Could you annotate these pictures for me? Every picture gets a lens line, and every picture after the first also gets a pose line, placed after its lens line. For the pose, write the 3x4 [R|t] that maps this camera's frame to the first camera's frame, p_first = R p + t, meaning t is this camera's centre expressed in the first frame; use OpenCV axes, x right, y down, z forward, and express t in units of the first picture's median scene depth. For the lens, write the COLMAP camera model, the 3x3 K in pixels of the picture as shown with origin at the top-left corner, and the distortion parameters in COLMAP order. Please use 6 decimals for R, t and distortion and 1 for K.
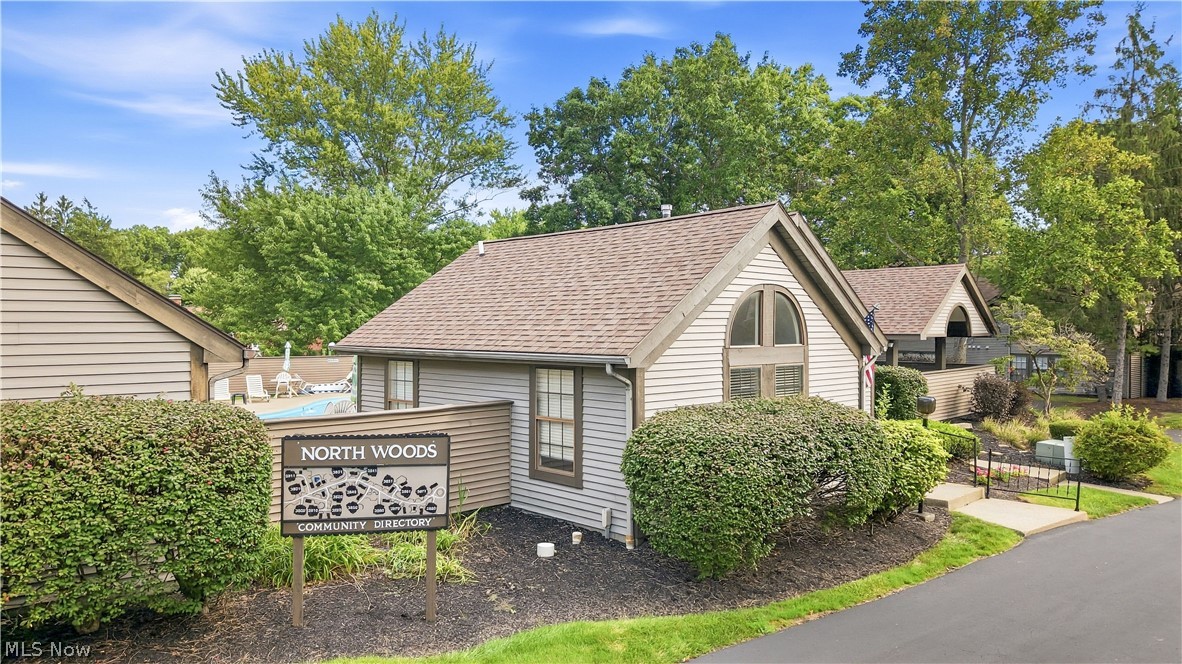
lens RADIAL K [[791.0, 0, 594.1], [0, 791.0, 331.6], [0, 0, 1]] dist [0.047682, -0.053540]
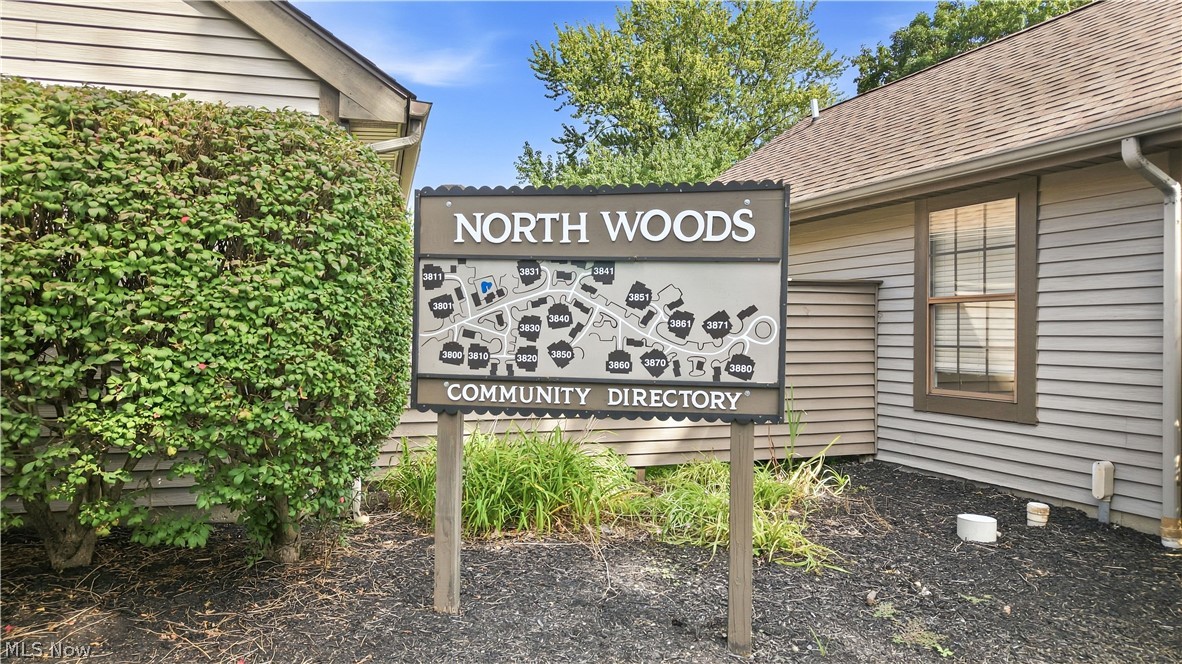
lens RADIAL K [[791.0, 0, 603.4], [0, 791.0, 329.2], [0, 0, 1]] dist [0.047682, -0.053540]
pose [[0.929658, 0.002132, -0.368417, -0.122183], [-0.007253, 0.999895, -0.012514, 0.210320], [0.368352, 0.014306, 0.929576, 0.601612]]
